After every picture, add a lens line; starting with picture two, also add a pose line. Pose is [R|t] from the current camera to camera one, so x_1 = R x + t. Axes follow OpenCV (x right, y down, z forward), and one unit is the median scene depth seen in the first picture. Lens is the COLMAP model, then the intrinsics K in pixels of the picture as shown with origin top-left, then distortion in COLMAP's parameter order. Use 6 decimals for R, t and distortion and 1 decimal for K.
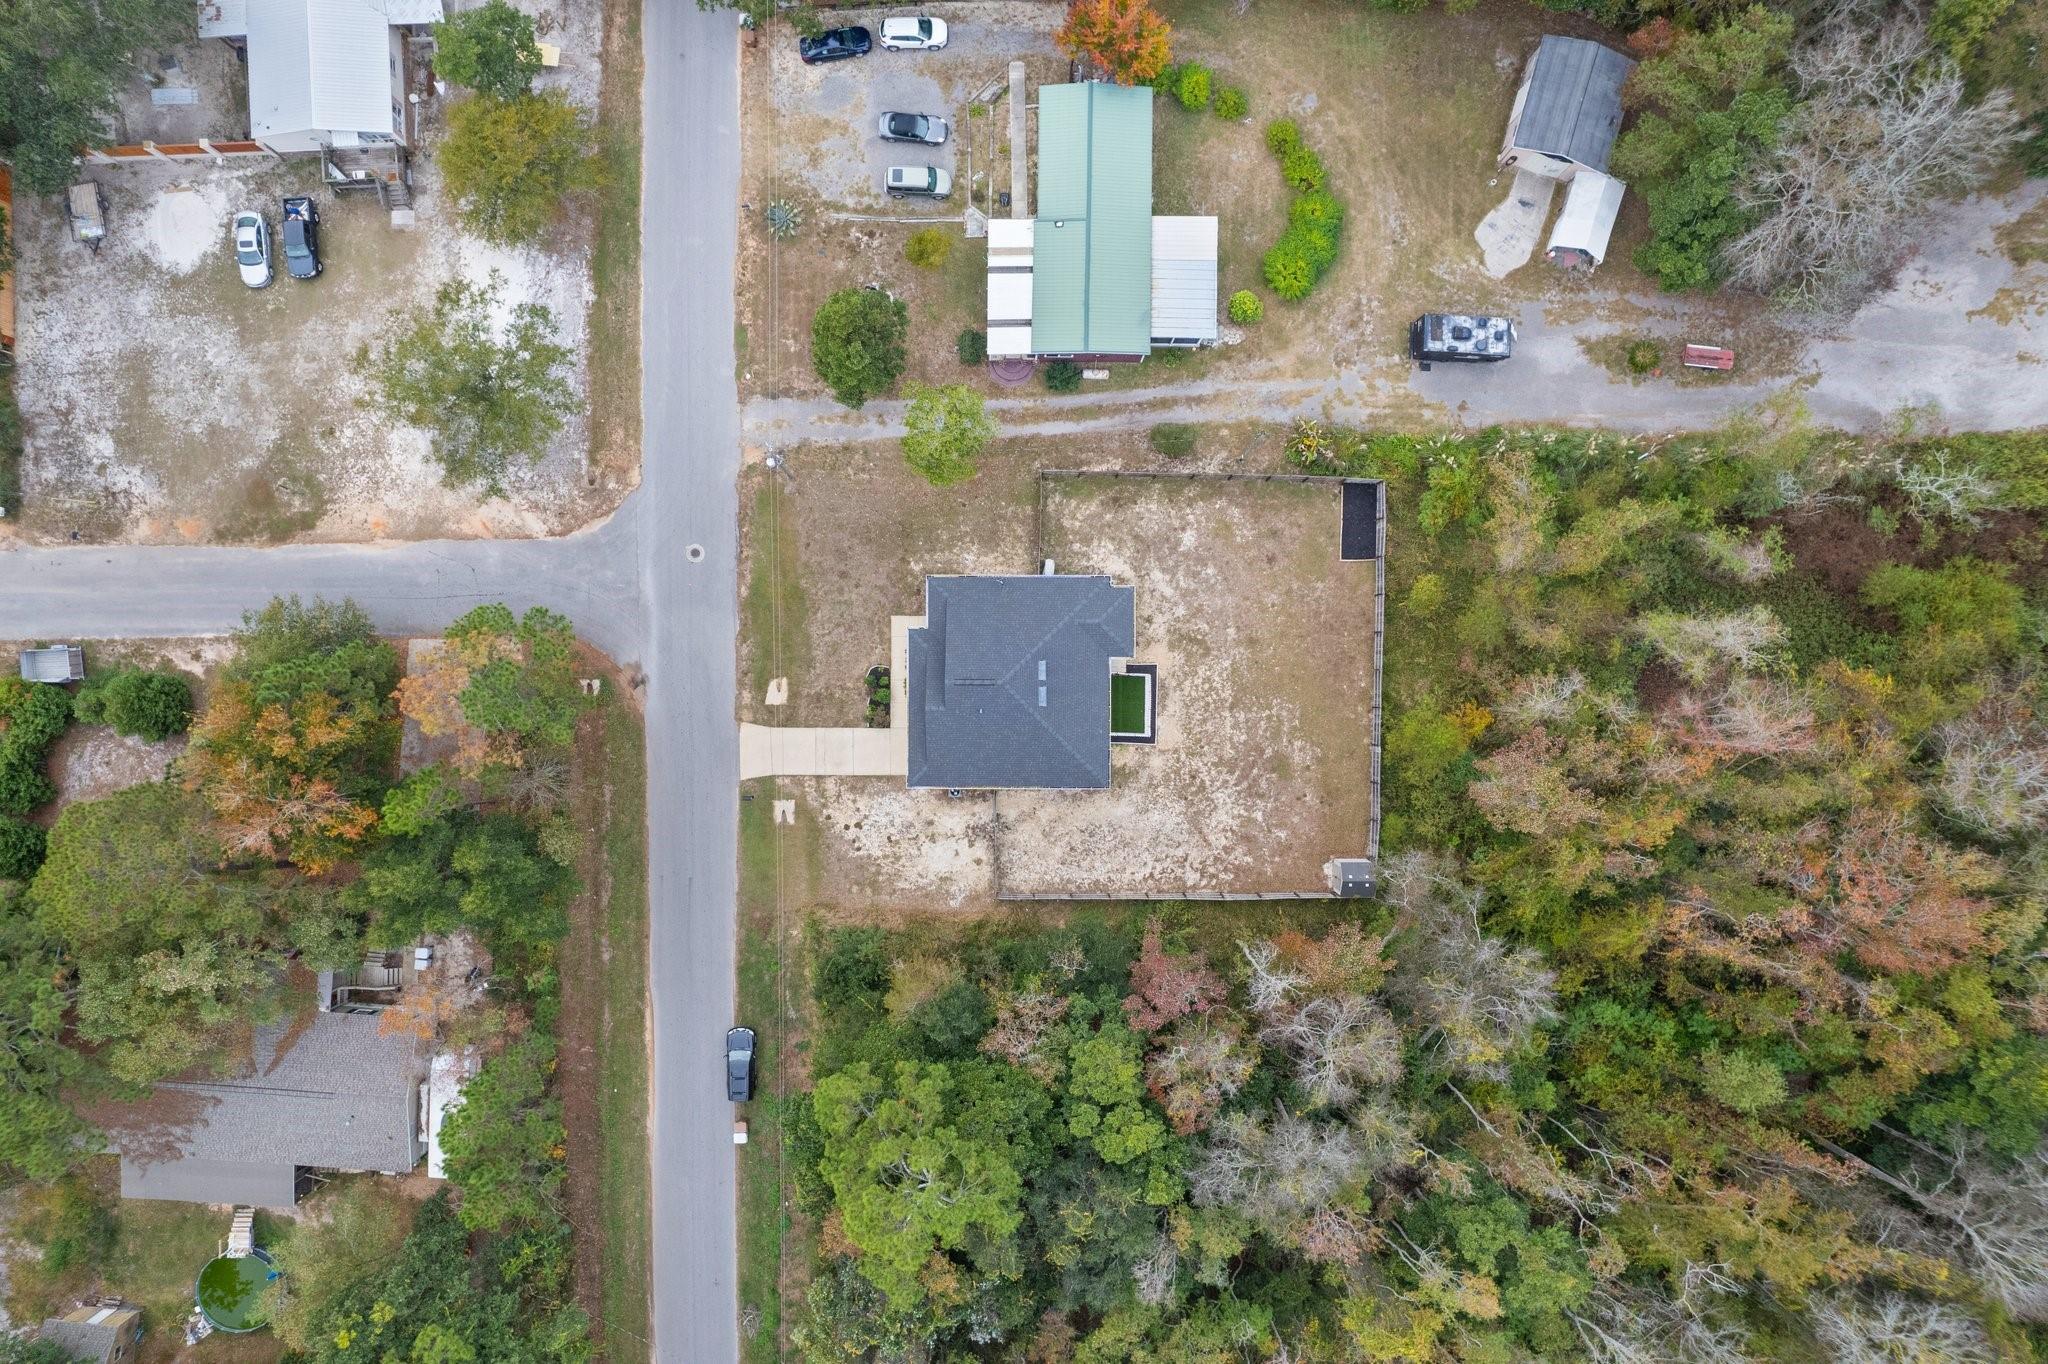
lens RADIAL K [[1313.2, 0, 1019.1], [0, 1313.2, 688.1], [0, 0, 1]] dist [-0.086512, 0.077762]
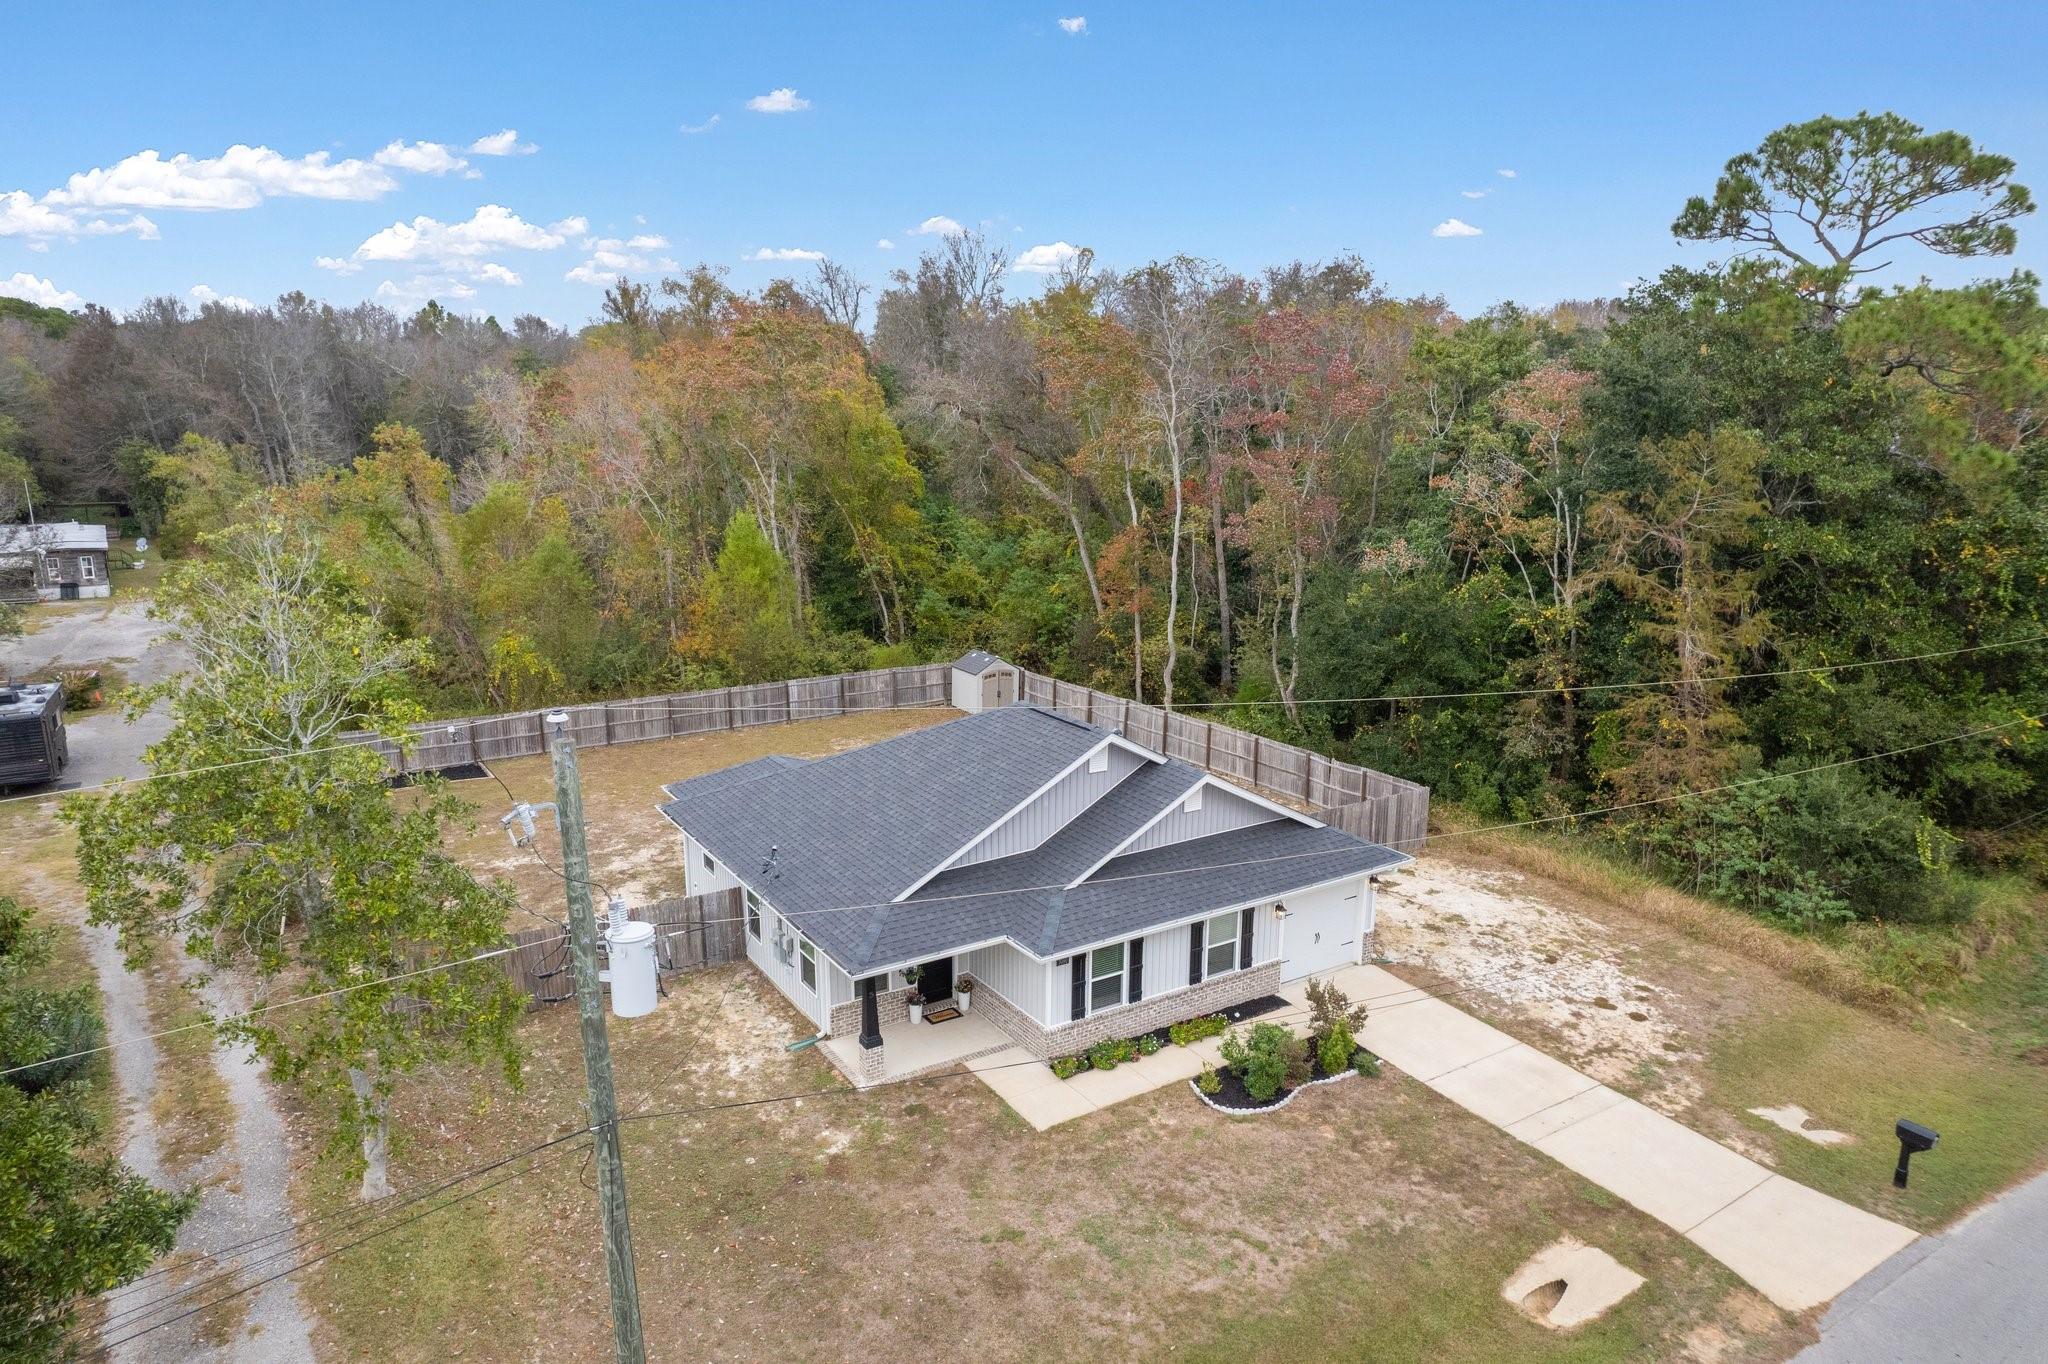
lens RADIAL K [[1313.2, 0, 1019.1], [0, 1313.2, 688.1], [0, 0, 1]] dist [-0.086512, 0.077762]
pose [[-0.537902, -0.188939, 0.821561, -0.302731], [0.842927, -0.133986, 0.521078, -0.188891], [0.011626, 0.972805, 0.231333, 0.843852]]
